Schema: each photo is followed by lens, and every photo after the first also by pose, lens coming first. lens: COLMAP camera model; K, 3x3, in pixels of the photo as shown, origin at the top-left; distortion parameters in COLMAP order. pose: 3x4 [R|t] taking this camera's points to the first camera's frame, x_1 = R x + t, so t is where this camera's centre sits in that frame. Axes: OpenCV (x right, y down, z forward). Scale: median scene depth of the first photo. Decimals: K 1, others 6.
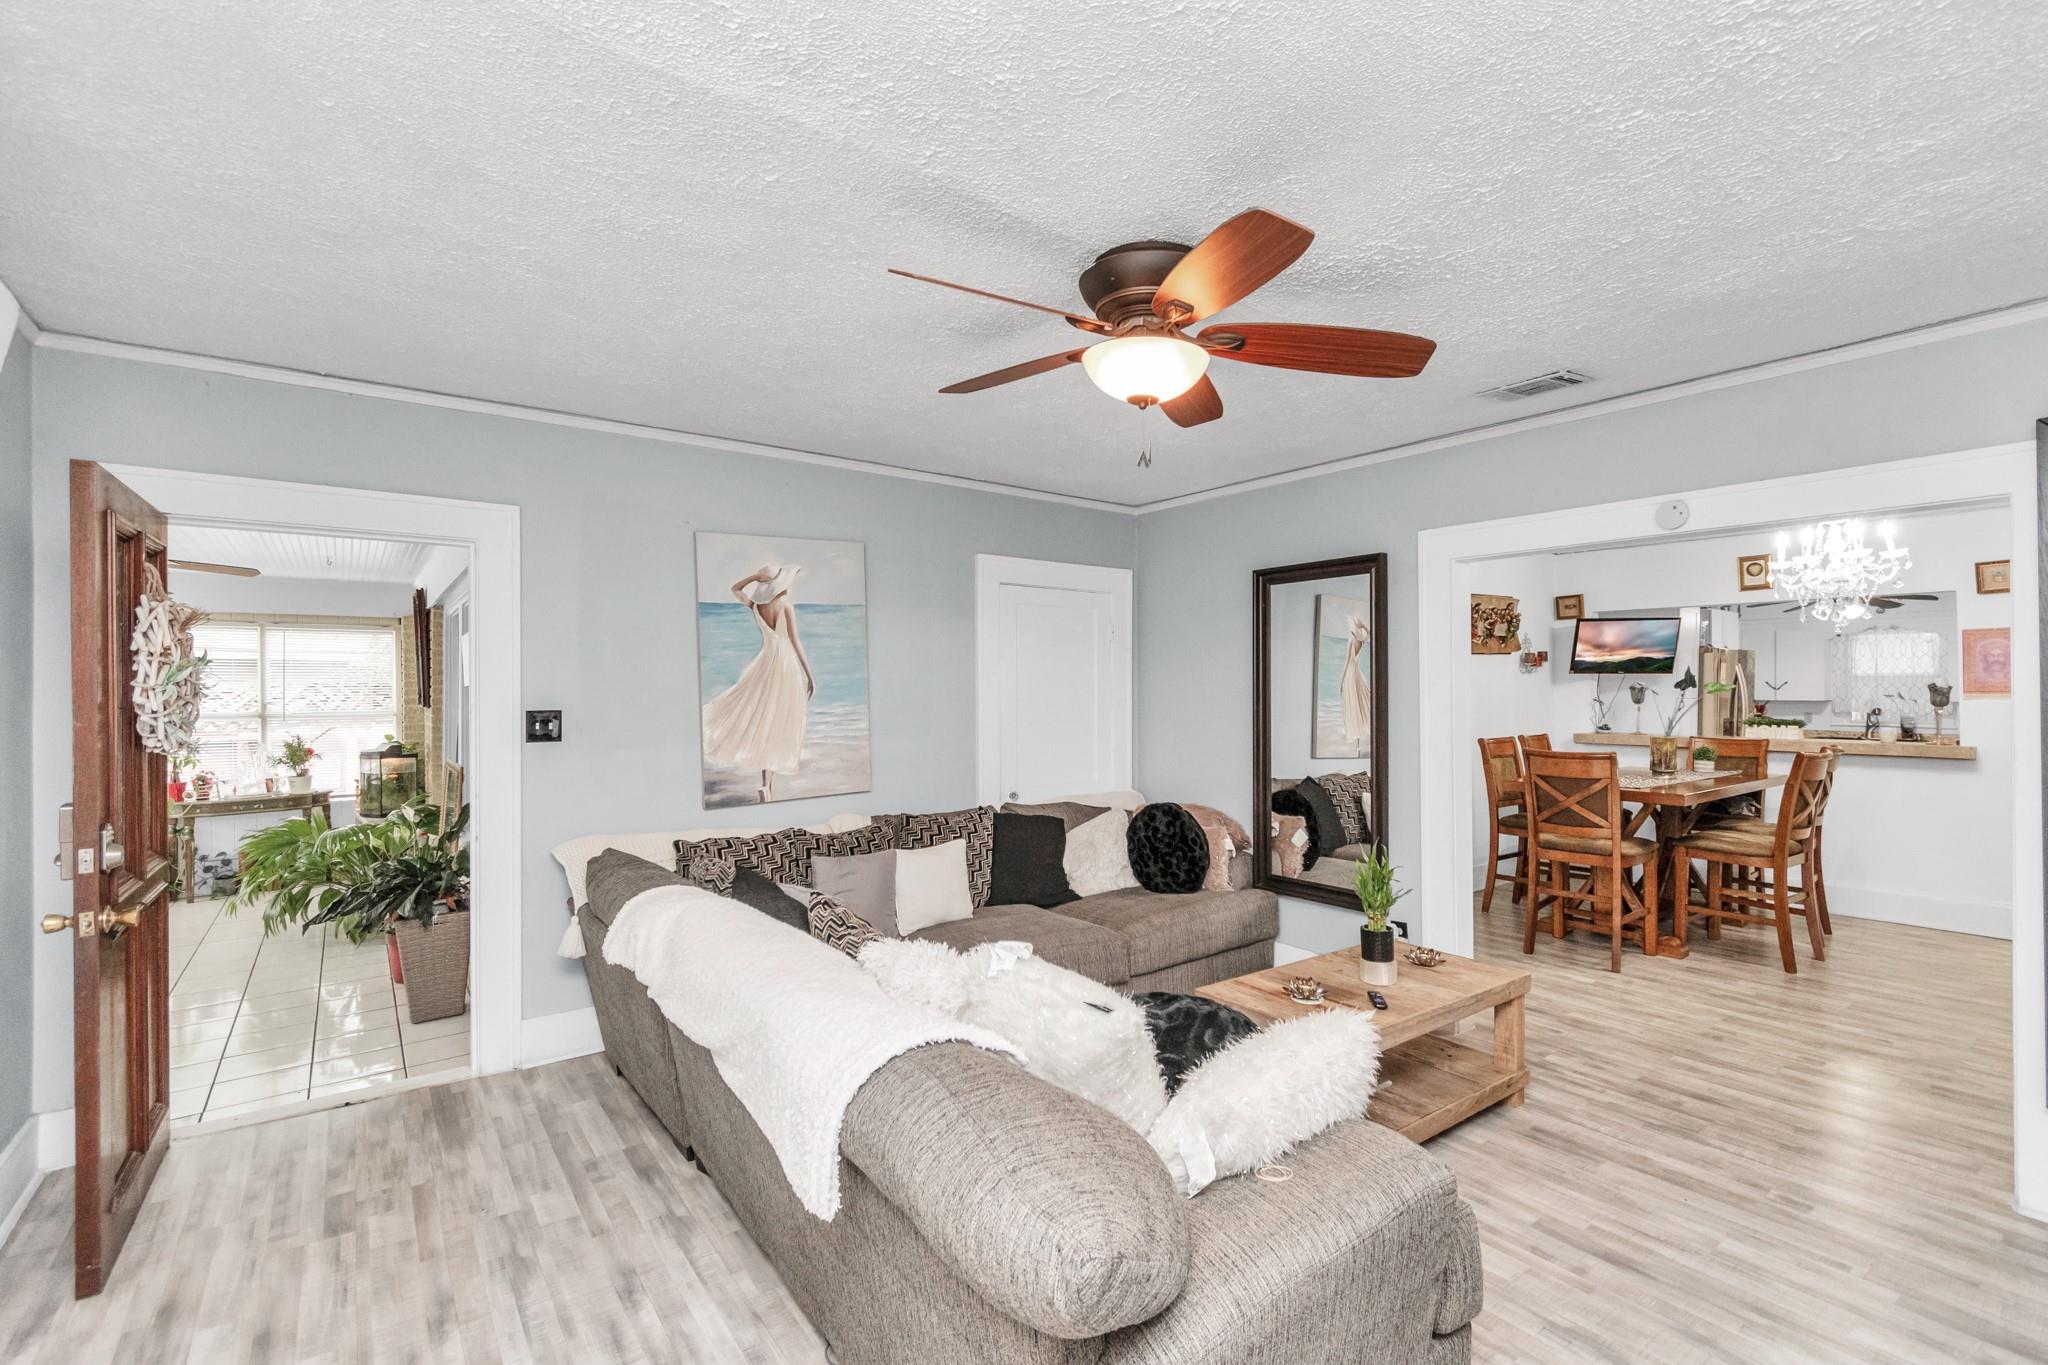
lens RADIAL K [[908.7, 0, 1027.2], [0, 908.7, 680.3], [0, 0, 1]] dist [-0.001944, -0.000530]
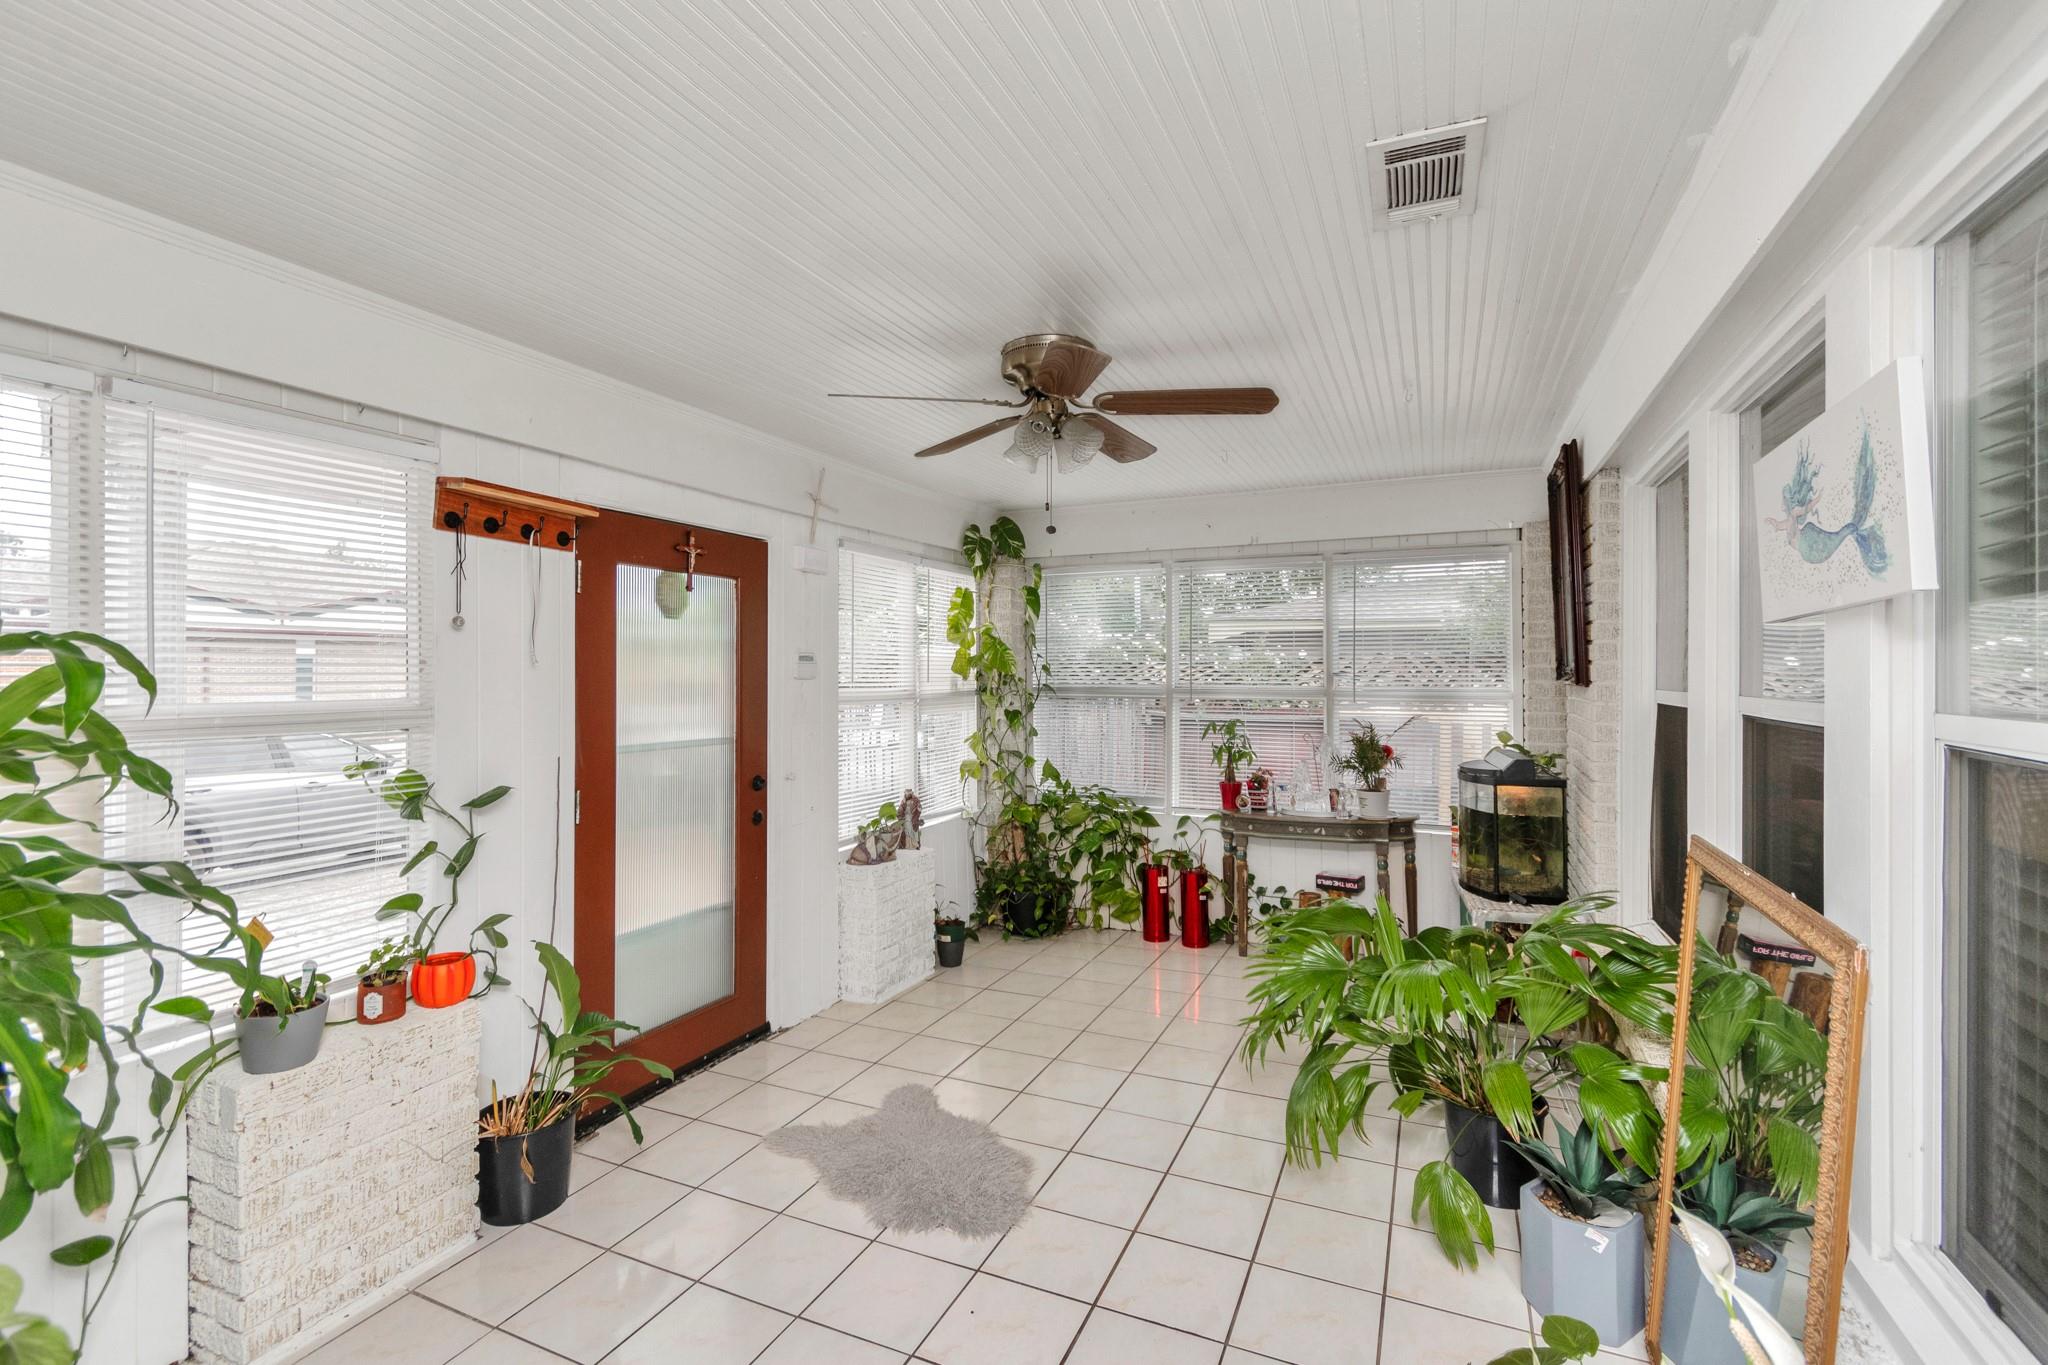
lens RADIAL K [[908.7, 0, 1026.2], [0, 908.7, 670.5], [0, 0, 1]] dist [-0.001944, -0.000530]
pose [[0.476852, 0.003352, -0.878977, -0.371209], [0.006025, 0.999957, 0.007082, 0.016844], [0.878963, -0.008673, 0.476811, 0.500545]]
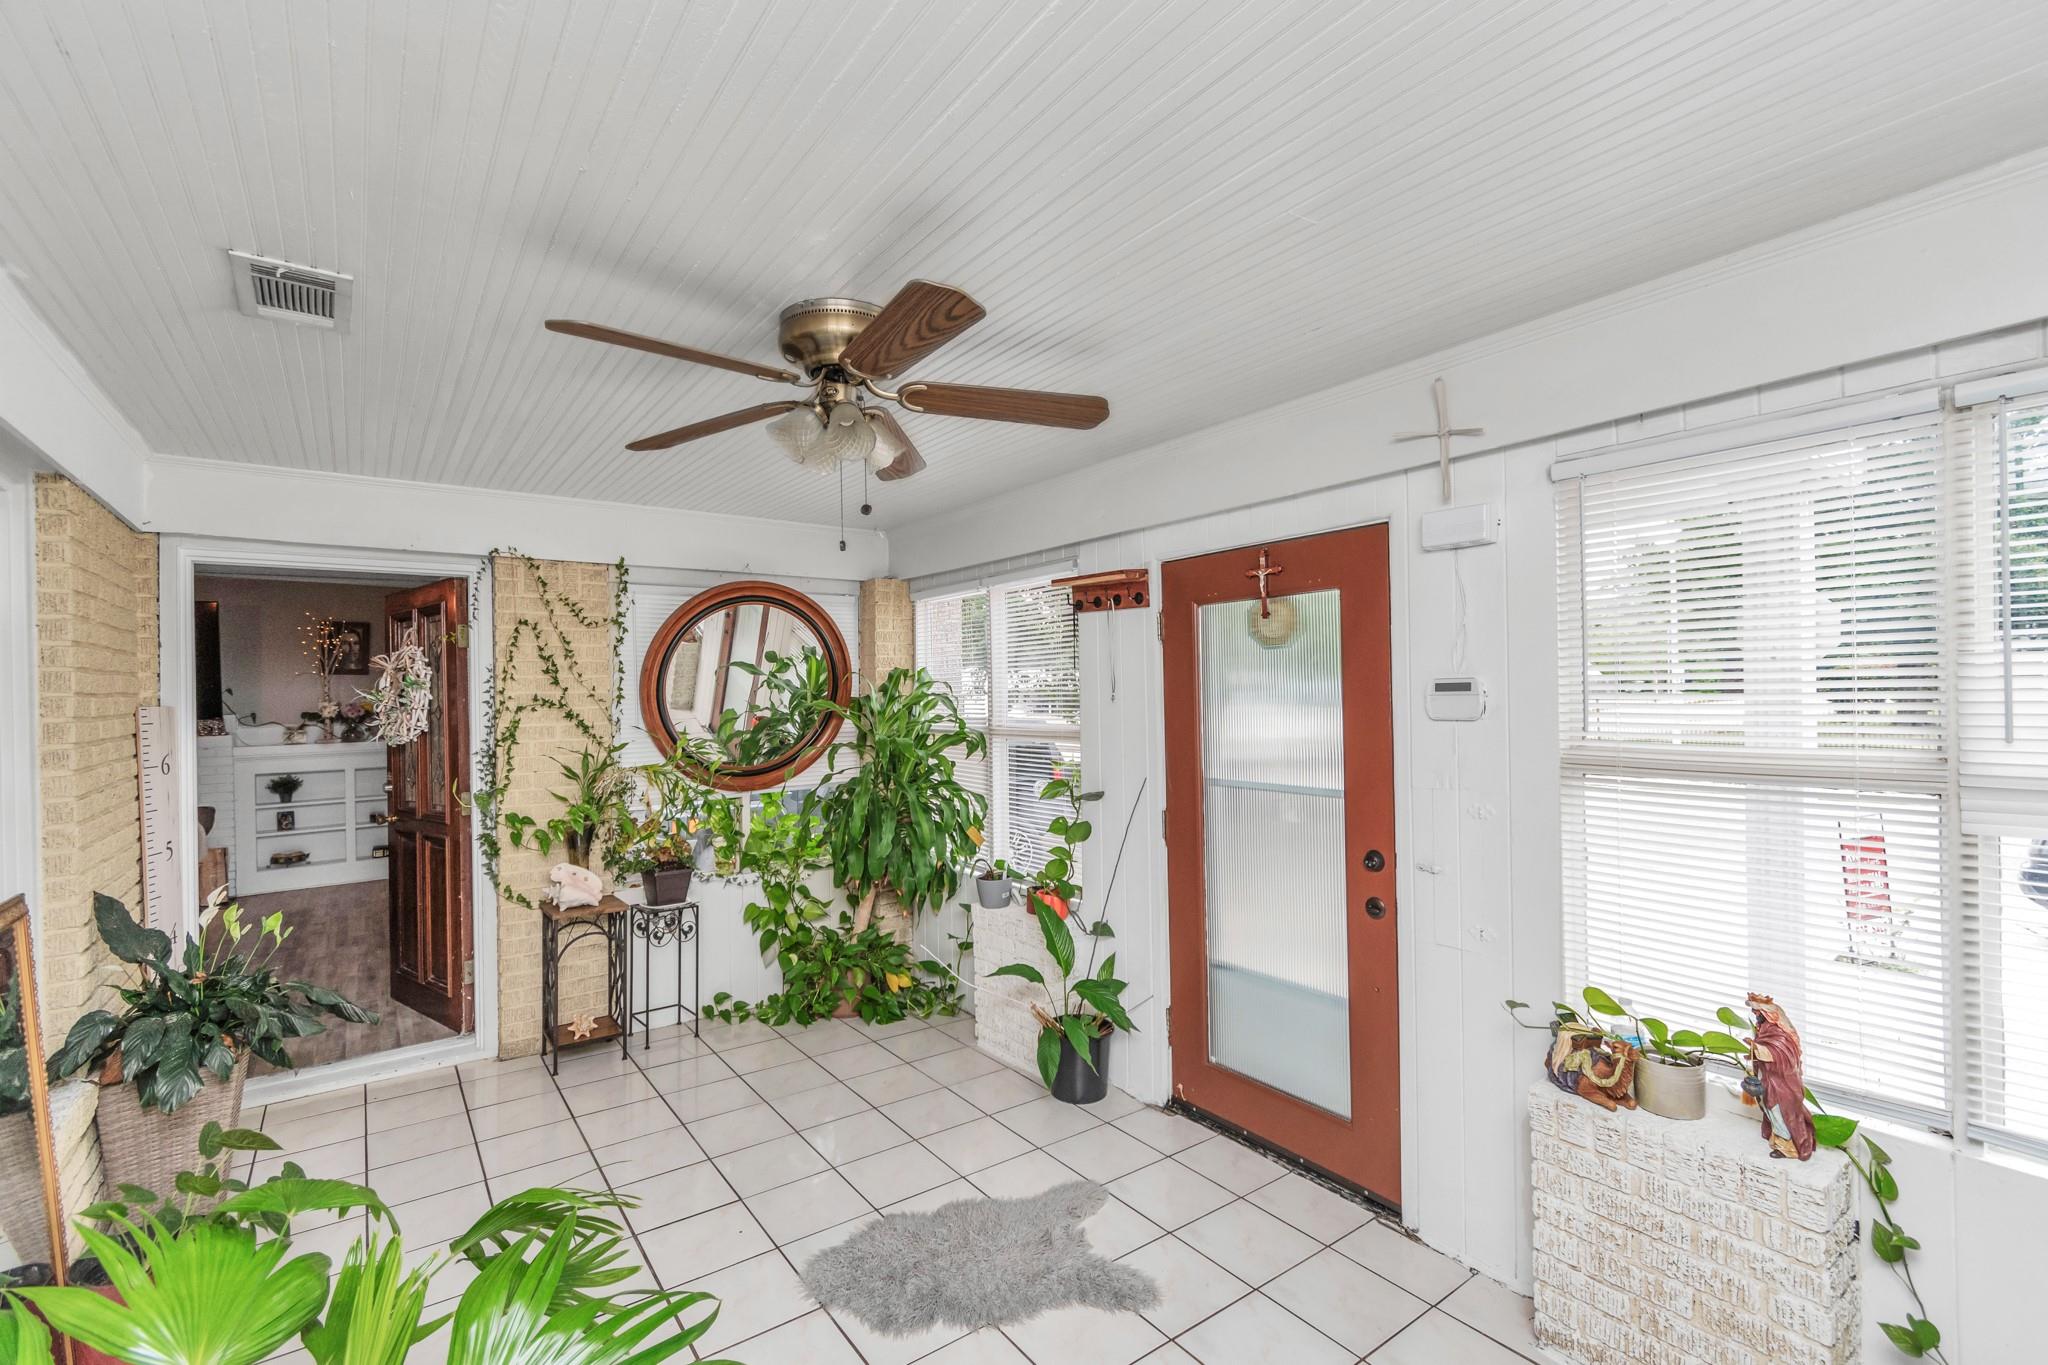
lens RADIAL K [[908.7, 0, 1024.2], [0, 908.7, 682.4], [0, 0, 1]] dist [-0.001944, -0.000530]
pose [[-0.999351, 0.029379, 0.020828, -0.596906], [0.029006, 0.999417, -0.018032, 0.014144], [-0.021345, -0.017417, -0.999620, 0.783846]]
